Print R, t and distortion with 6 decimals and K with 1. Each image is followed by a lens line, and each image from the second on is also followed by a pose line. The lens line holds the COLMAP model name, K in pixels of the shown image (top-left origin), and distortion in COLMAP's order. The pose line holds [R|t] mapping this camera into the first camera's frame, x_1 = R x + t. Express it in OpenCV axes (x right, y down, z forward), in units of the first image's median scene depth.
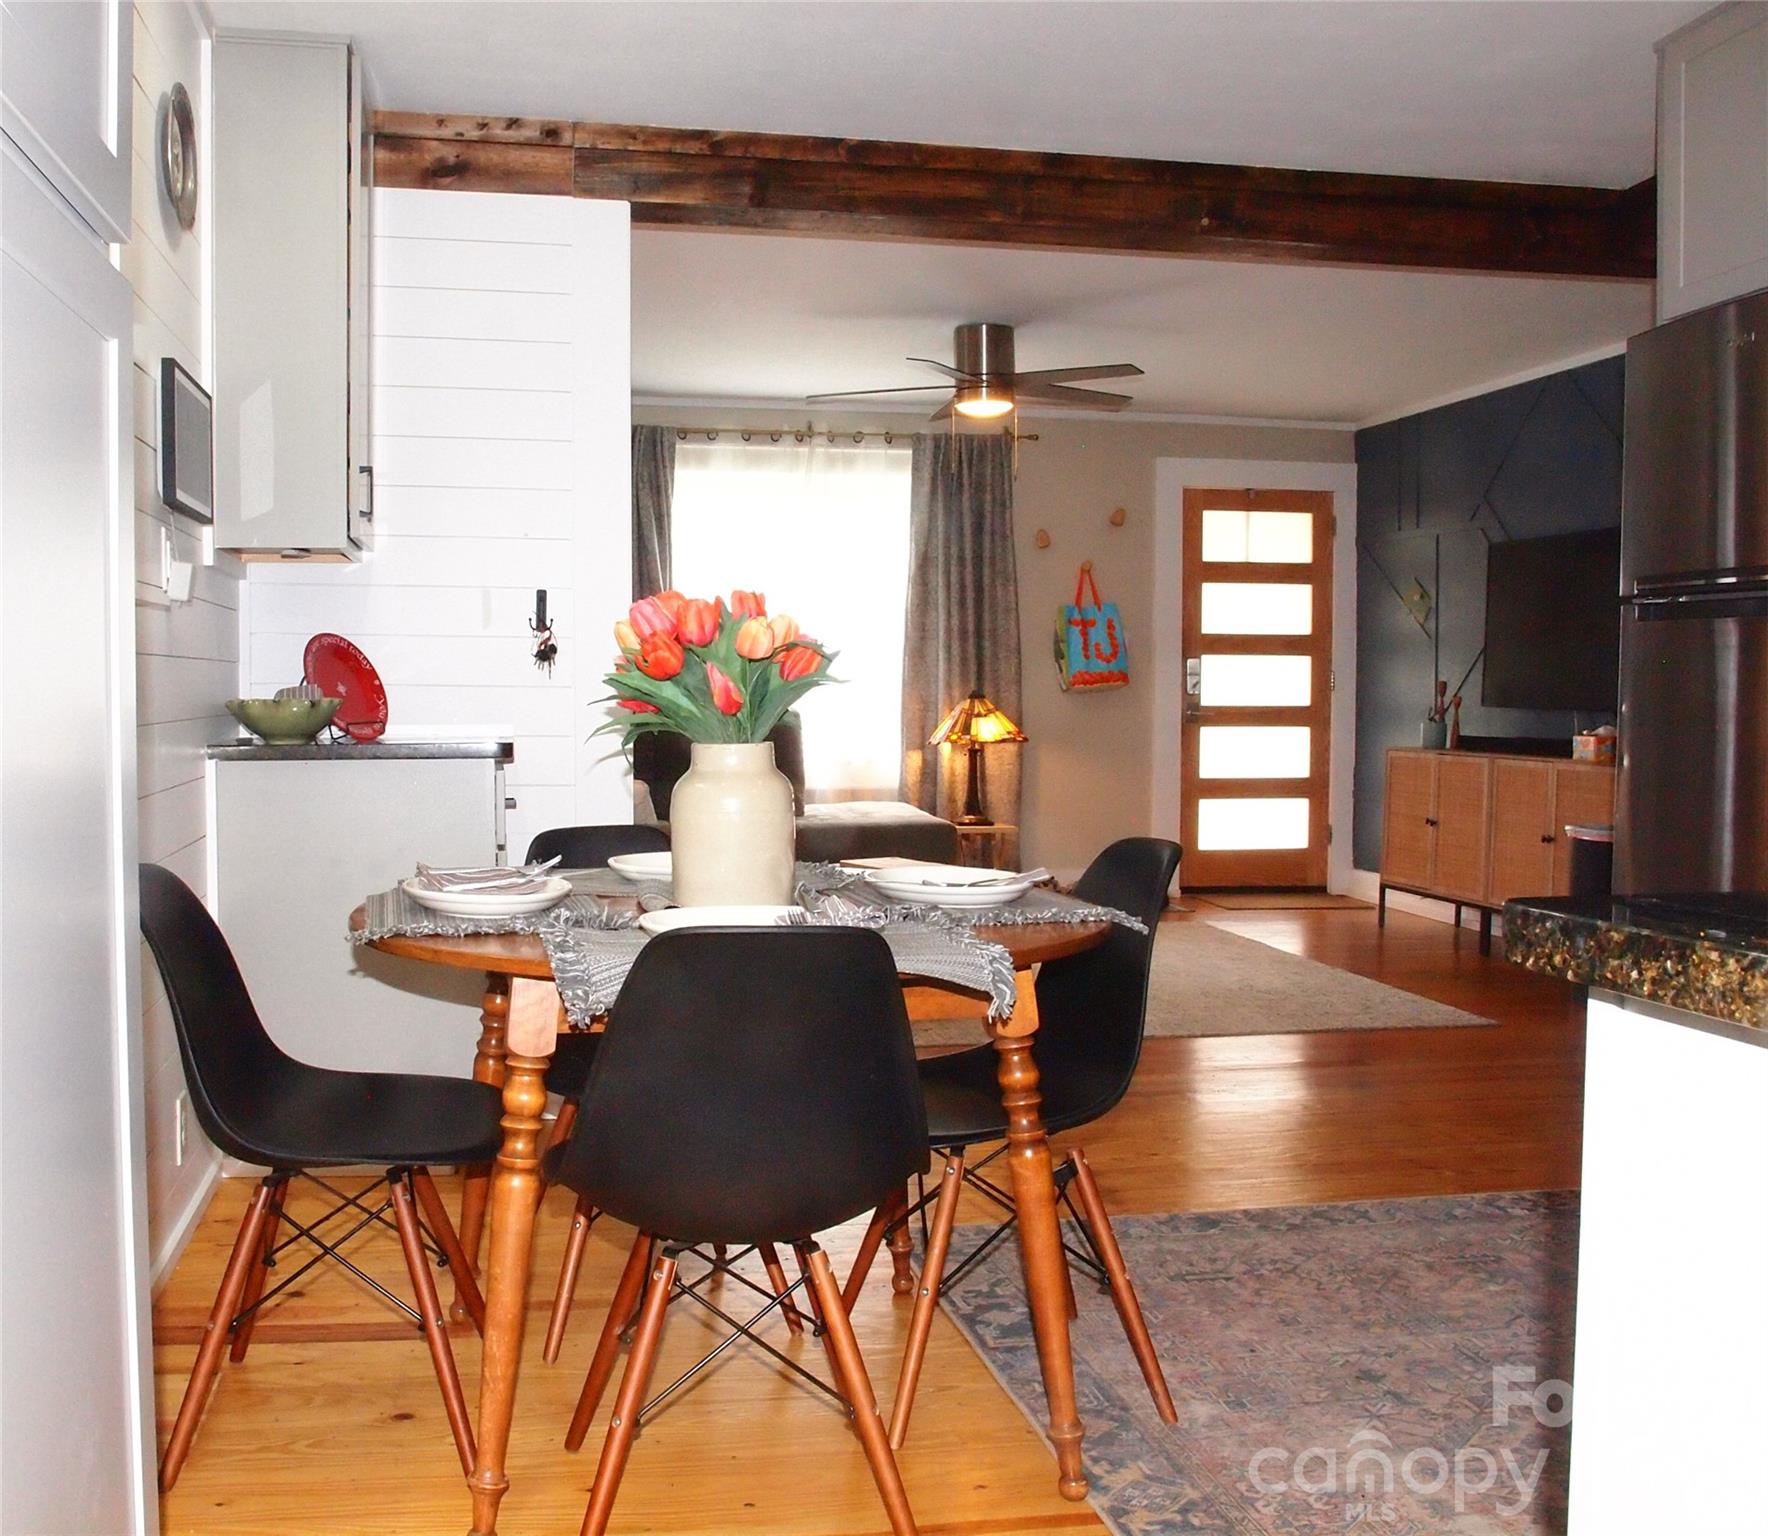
lens RADIAL K [[1665.3, 0, 751.5], [0, 1665.3, 766.9], [0, 0, 1]] dist [-0.097763, 0.075783]
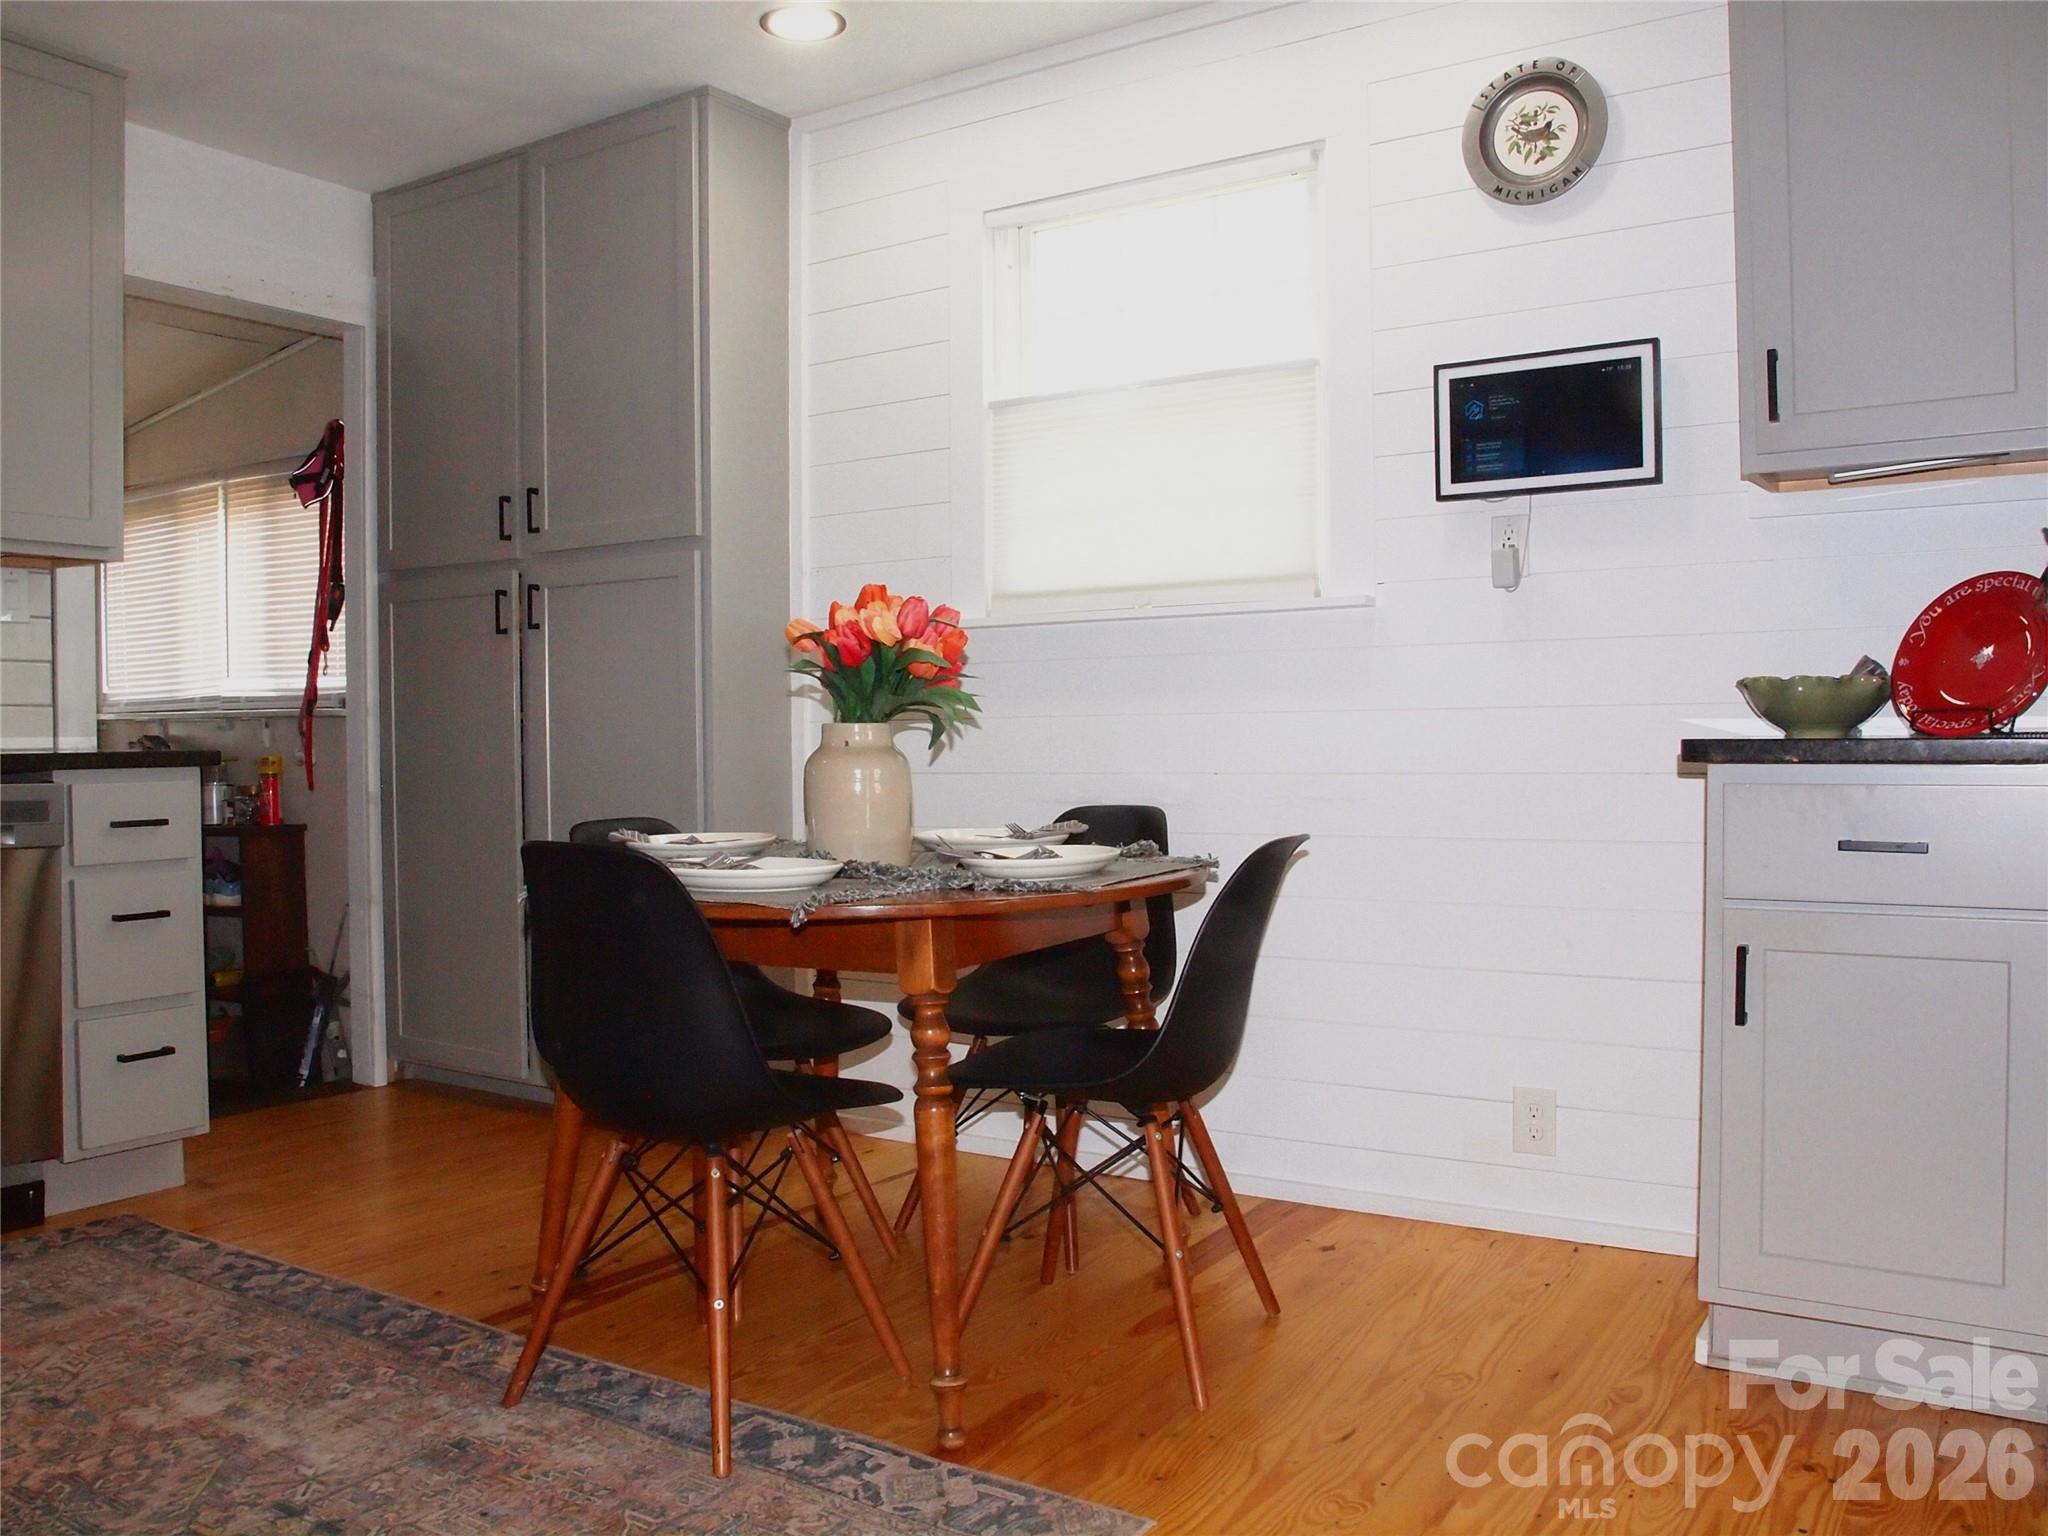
lens RADIAL K [[1657.6, 0, 1006.2], [0, 1657.6, 771.5], [0, 0, 1]] dist [-0.107896, 0.068390]
pose [[-0.668707, 0.025352, -0.743094, 0.262567], [-0.022817, 0.998248, 0.054589, -0.015819], [0.743176, 0.053459, -0.666957, 0.628098]]
